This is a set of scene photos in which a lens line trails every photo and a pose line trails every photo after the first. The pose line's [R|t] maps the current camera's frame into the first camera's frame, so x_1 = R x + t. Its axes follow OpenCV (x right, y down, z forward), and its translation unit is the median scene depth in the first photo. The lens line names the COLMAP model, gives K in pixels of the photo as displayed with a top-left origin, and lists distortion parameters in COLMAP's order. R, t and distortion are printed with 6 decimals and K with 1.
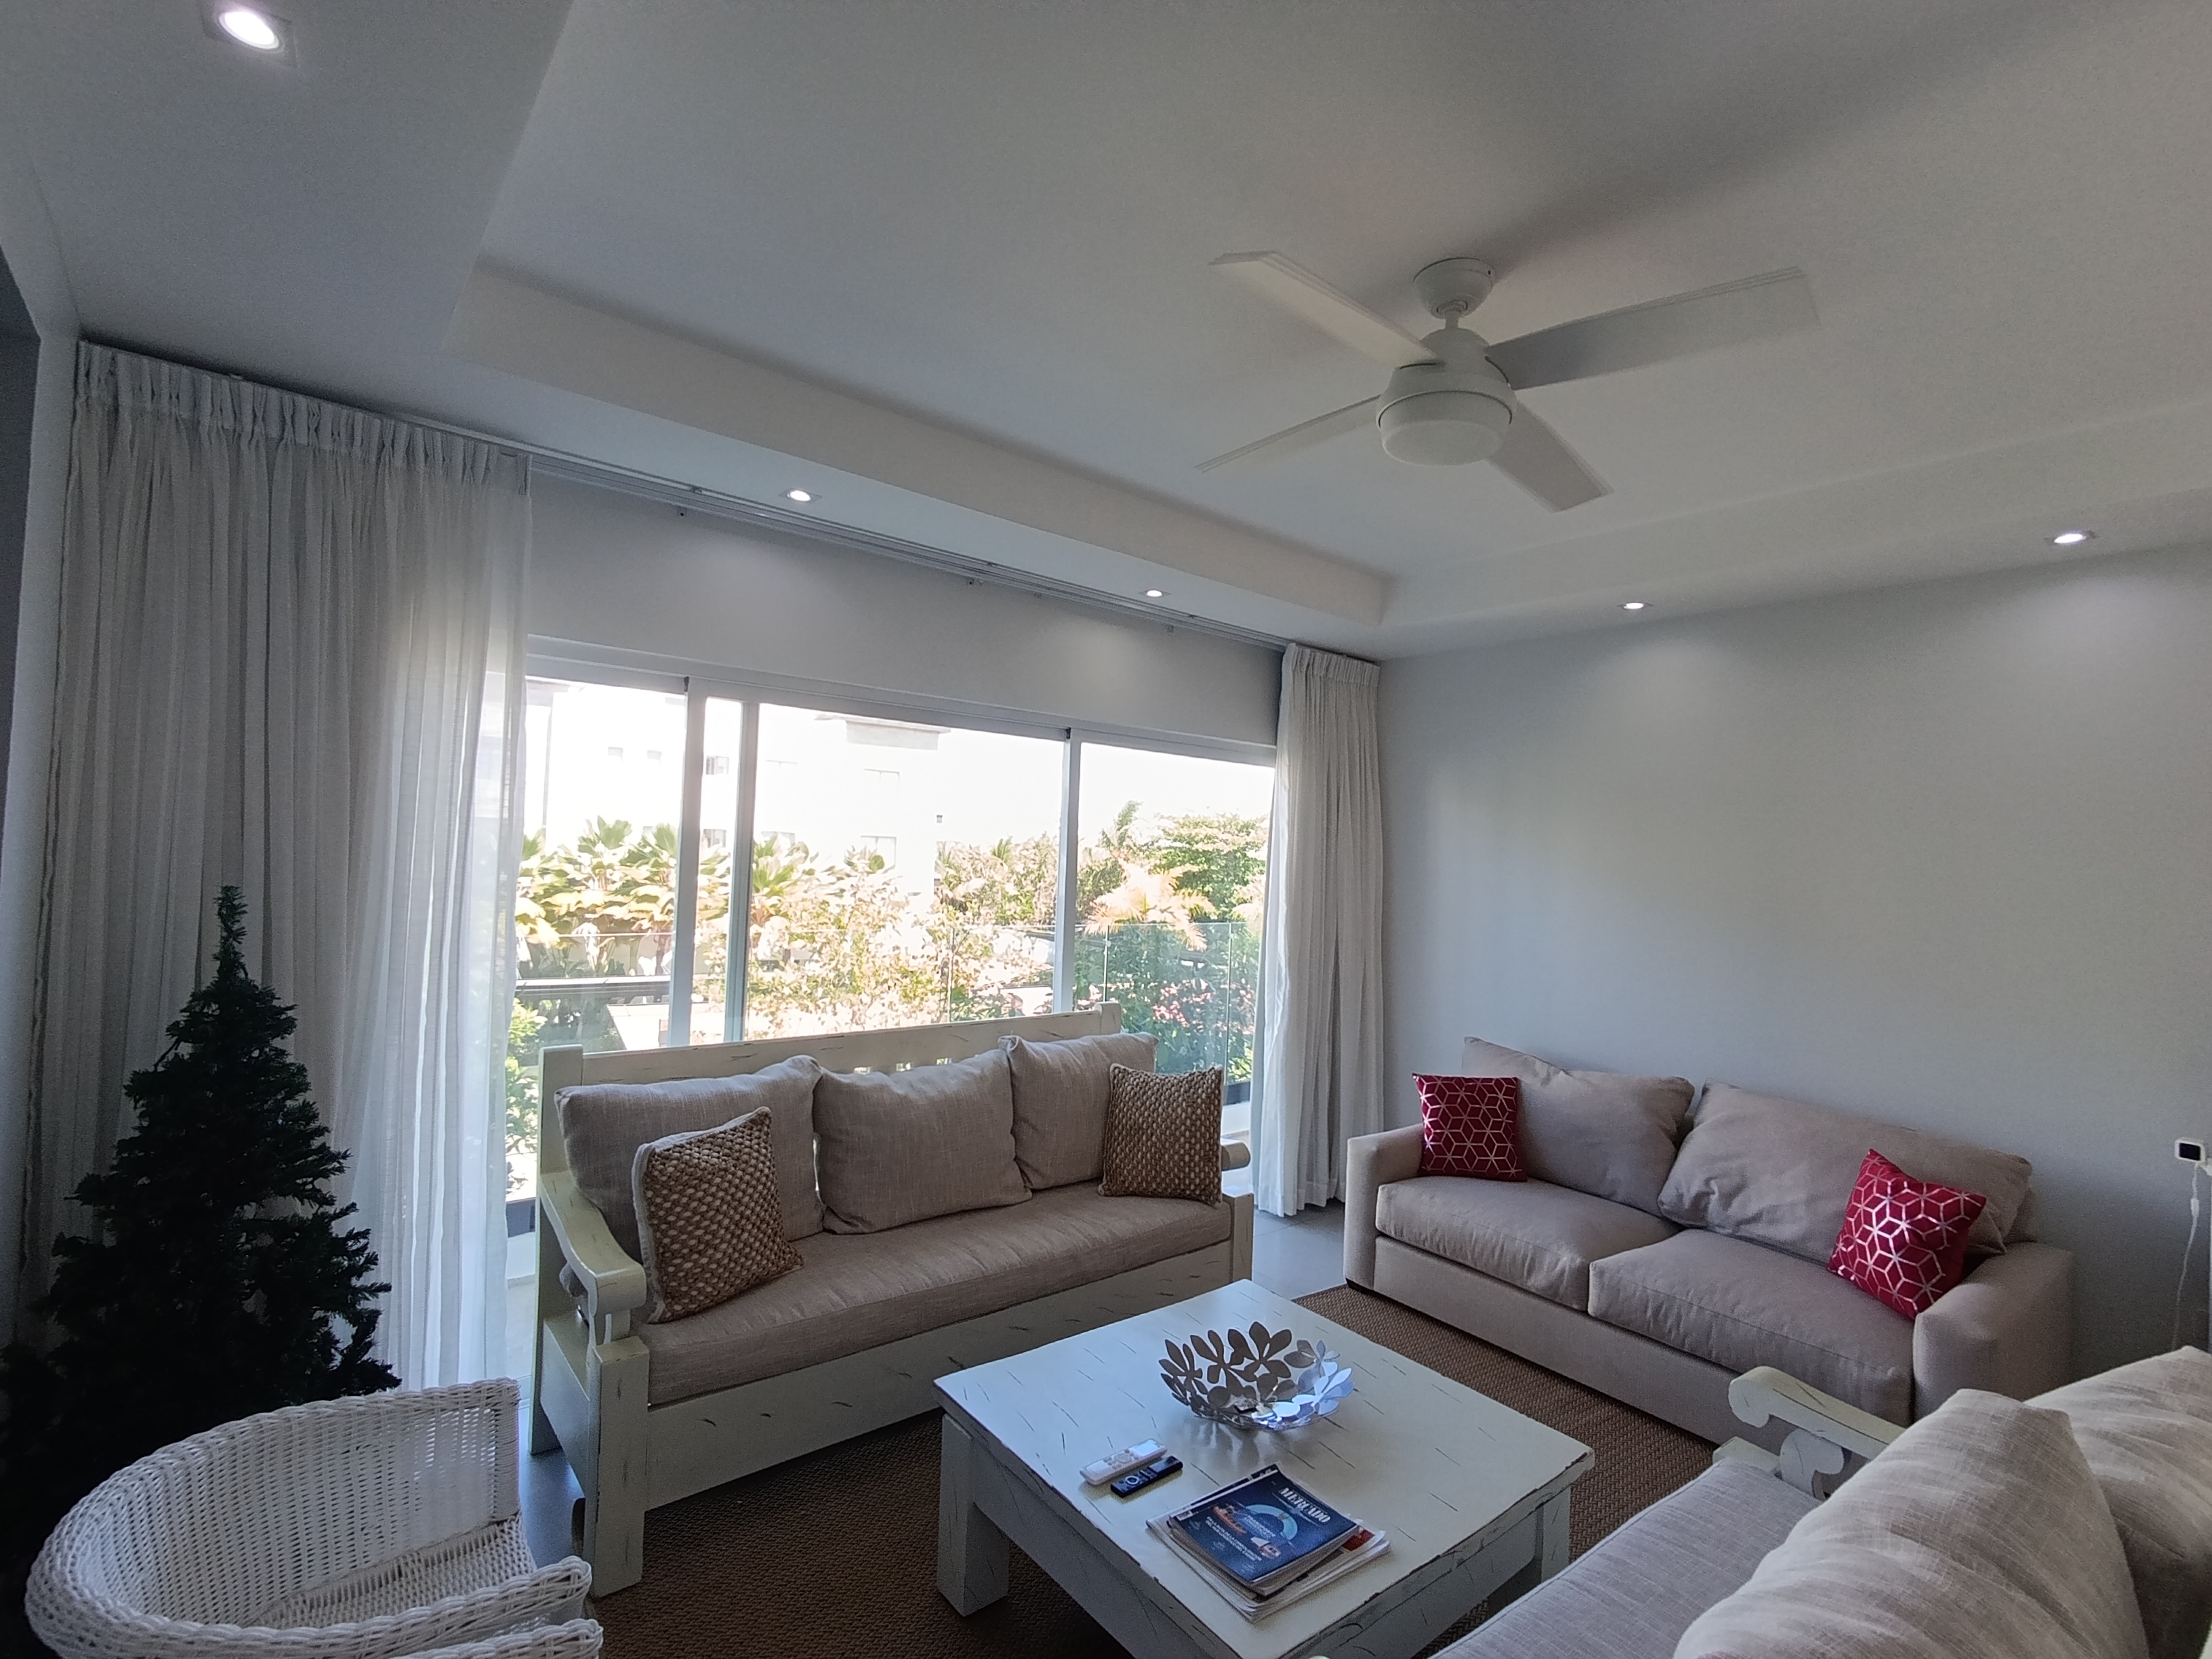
lens RADIAL K [[1025.5, 0, 1123.6], [0, 1025.5, 826.8], [0, 0, 1]] dist [0.000792, 0.000155]
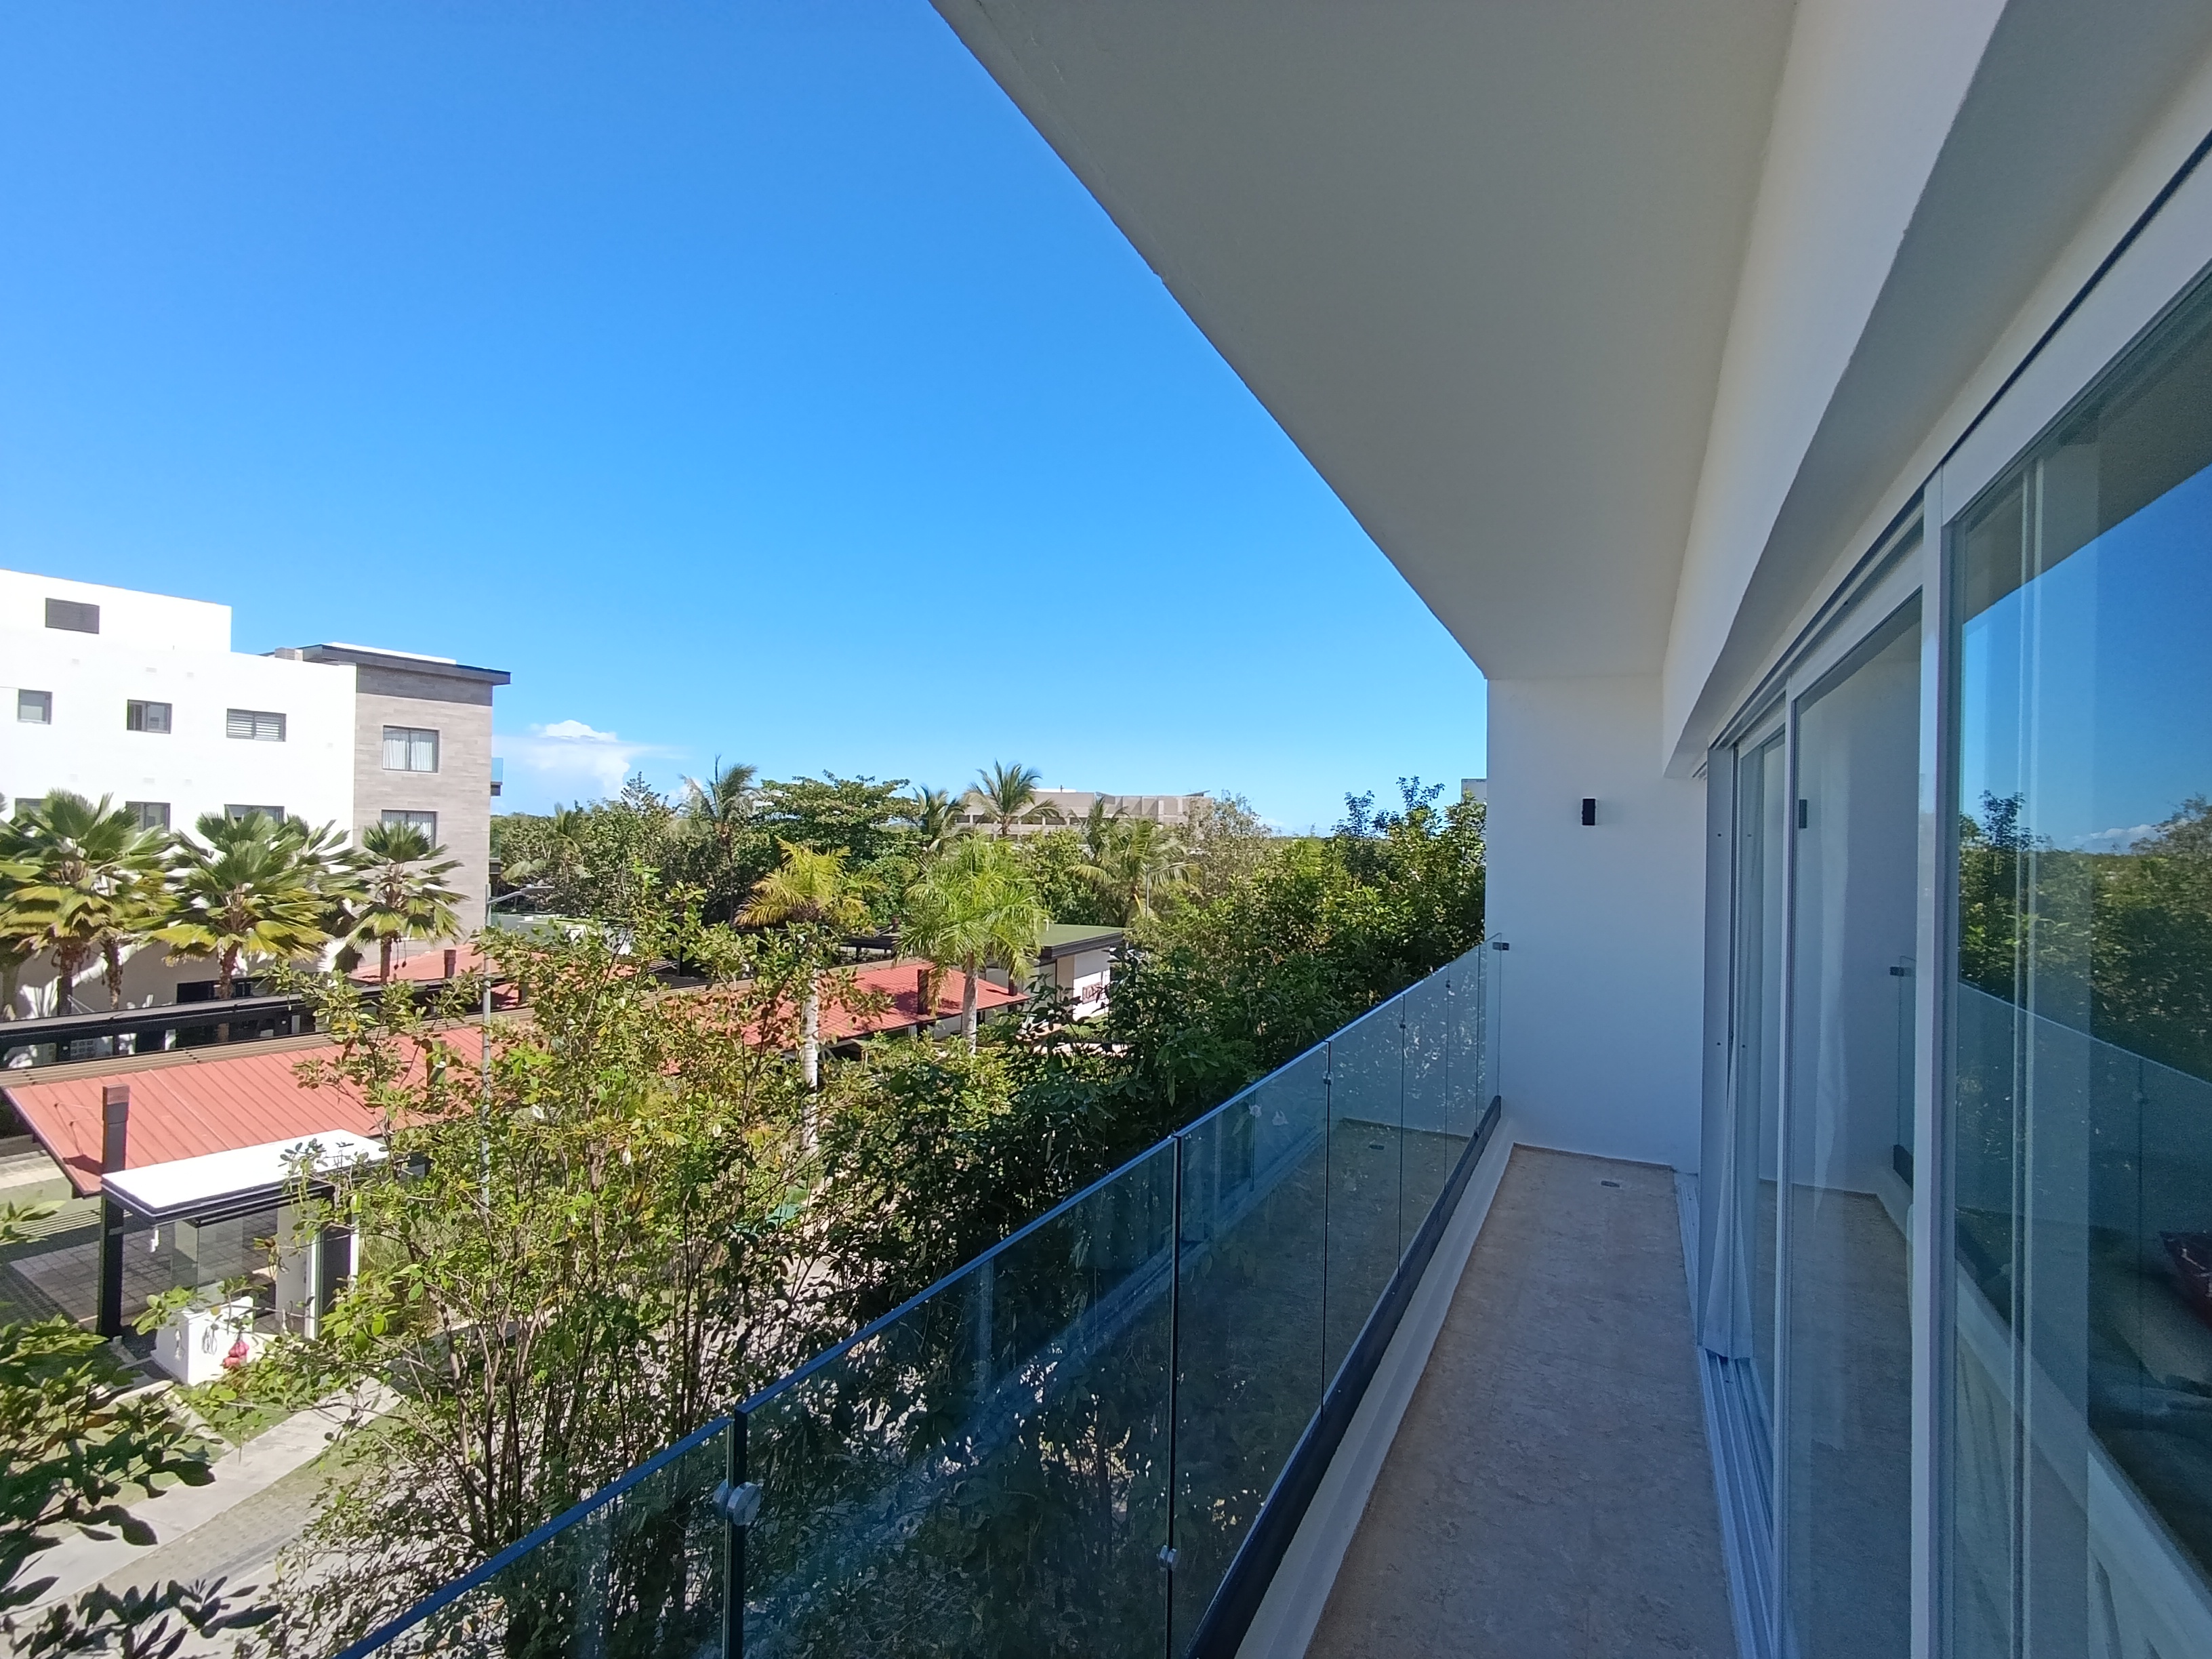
lens RADIAL K [[1025.5, 0, 1111.1], [0, 1025.5, 835.4], [0, 0, 1]] dist [0.000792, 0.000155]
pose [[0.922877, -0.019344, 0.384609, -0.606028], [0.004511, 0.999212, 0.039432, -0.015778], [-0.385069, -0.034656, 0.922237, 0.807948]]
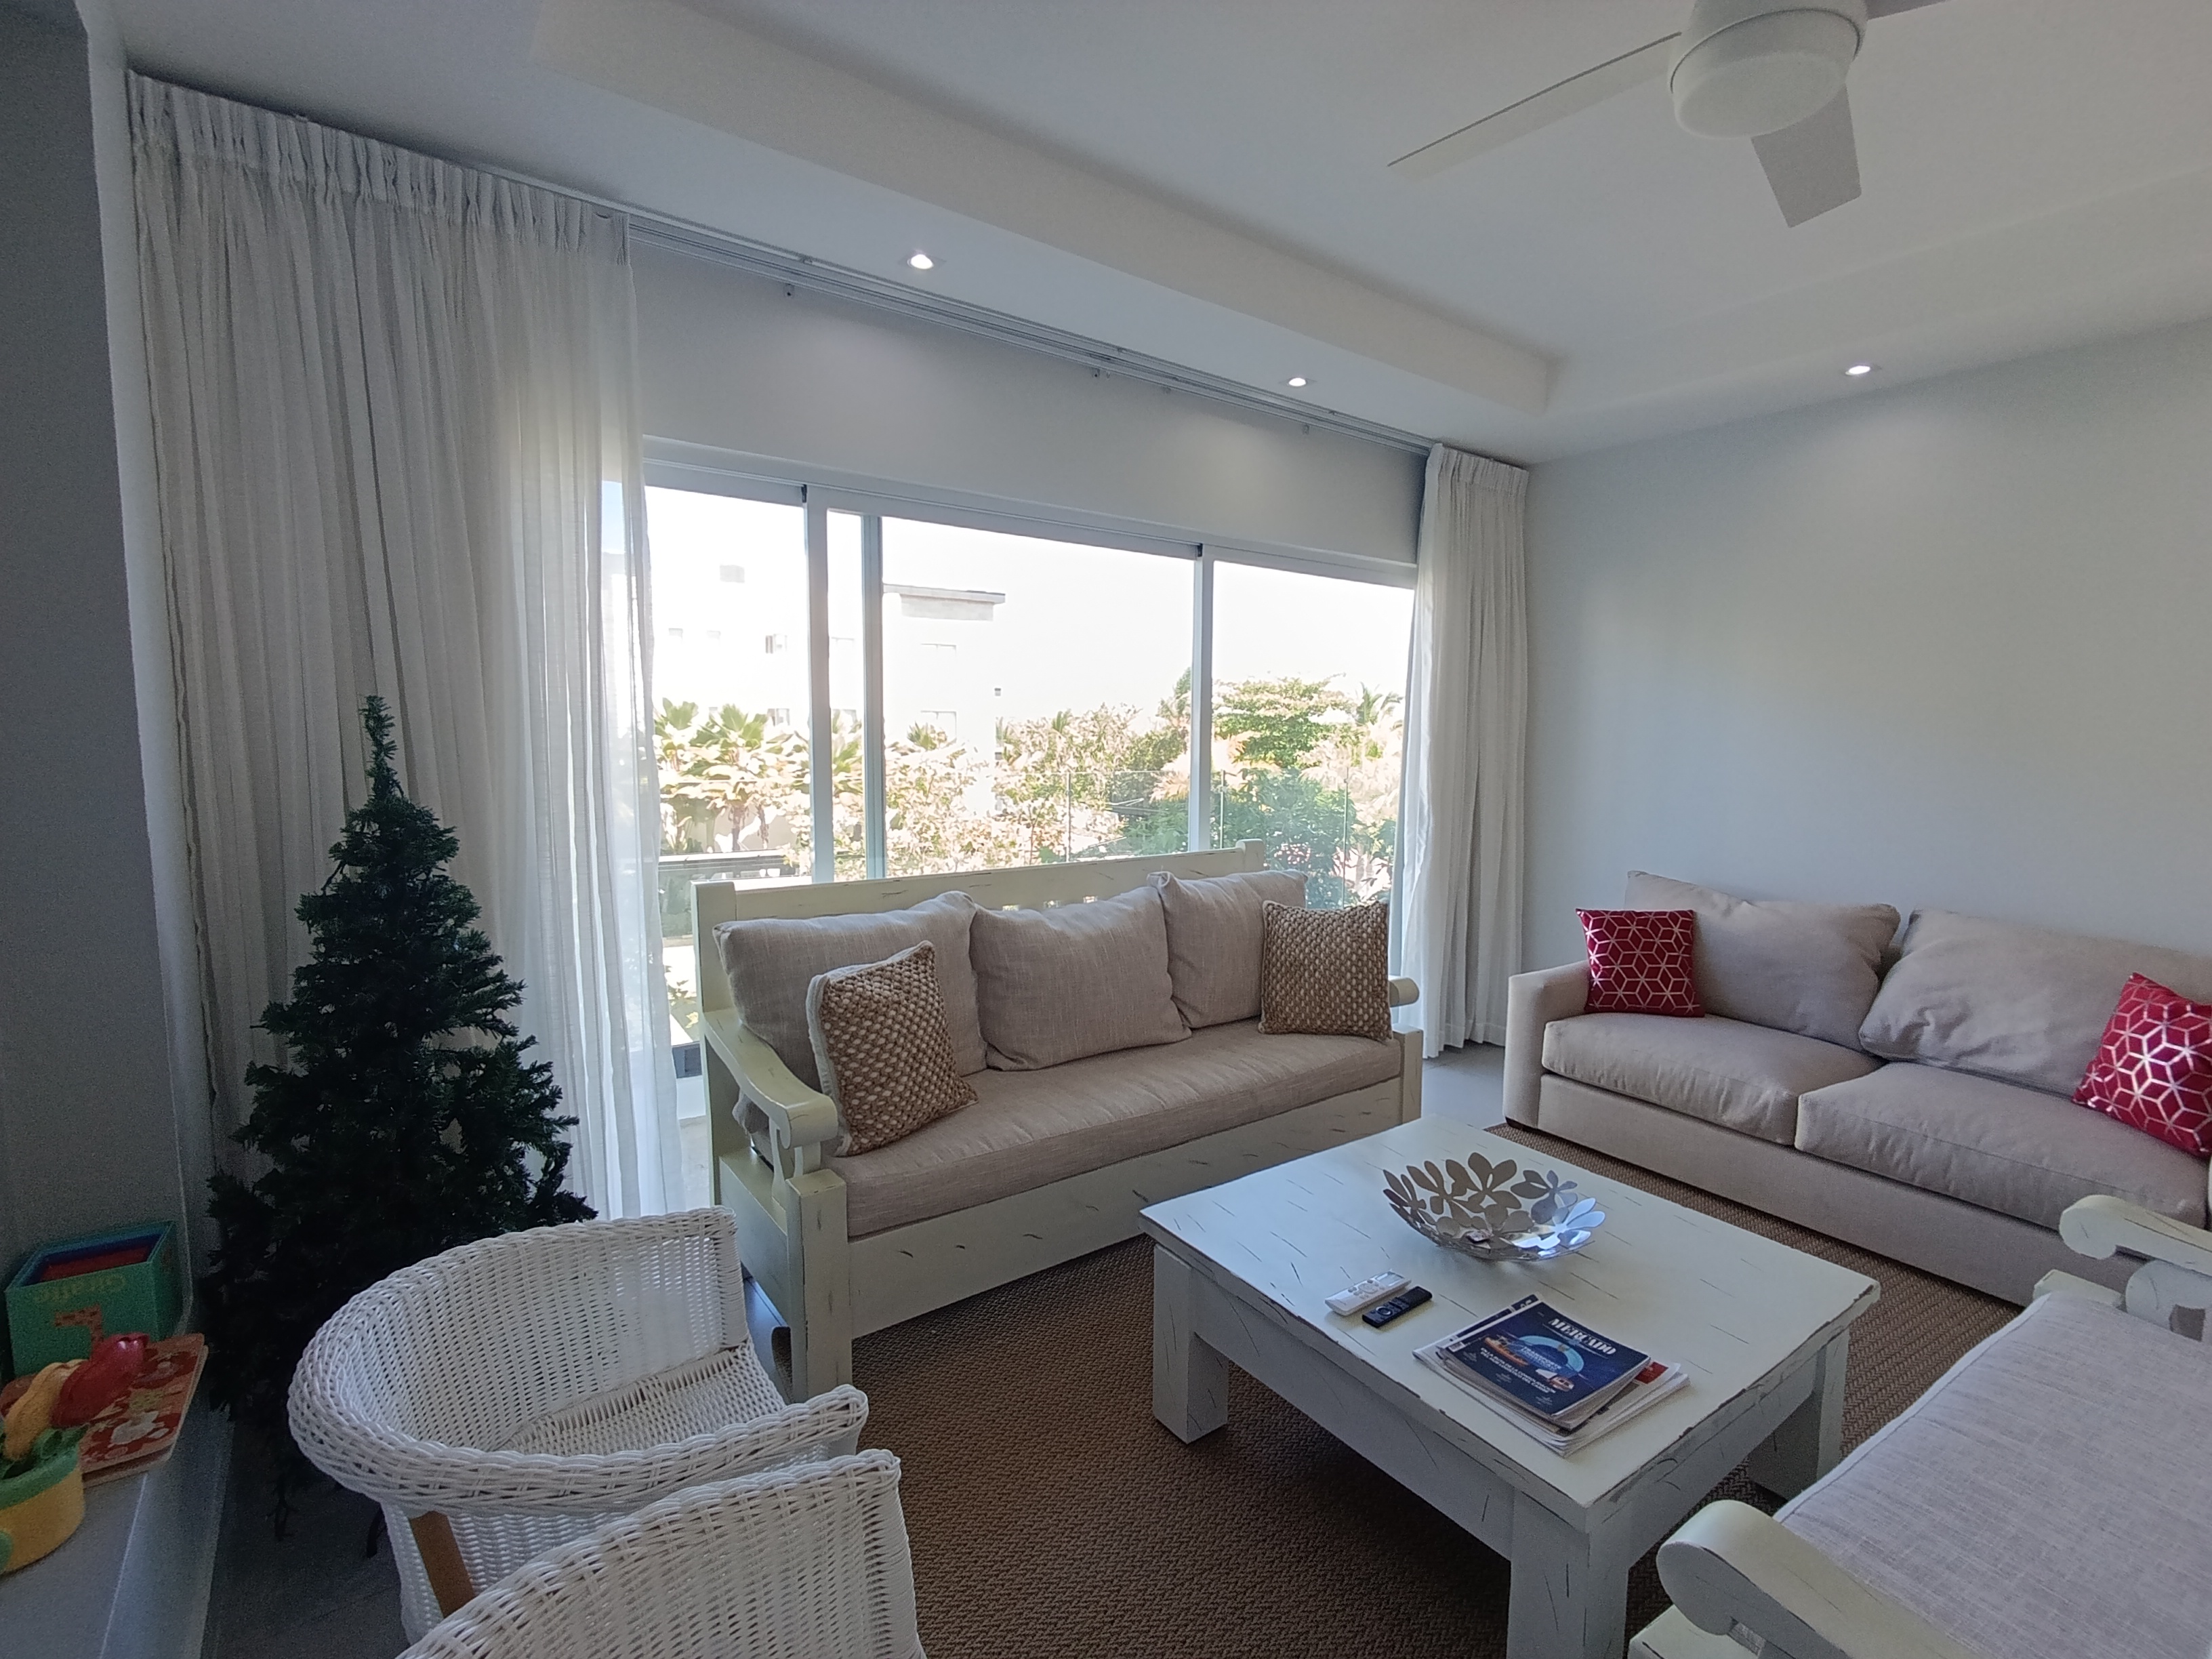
lens RADIAL K [[1025.5, 0, 1121.0], [0, 1025.5, 828.4], [0, 0, 1]] dist [0.000792, 0.000155]
pose [[0.998114, -0.022289, -0.057199, -0.095159], [0.029283, 0.991786, 0.124509, 0.047646], [0.053954, -0.125950, 0.990568, 0.071452]]
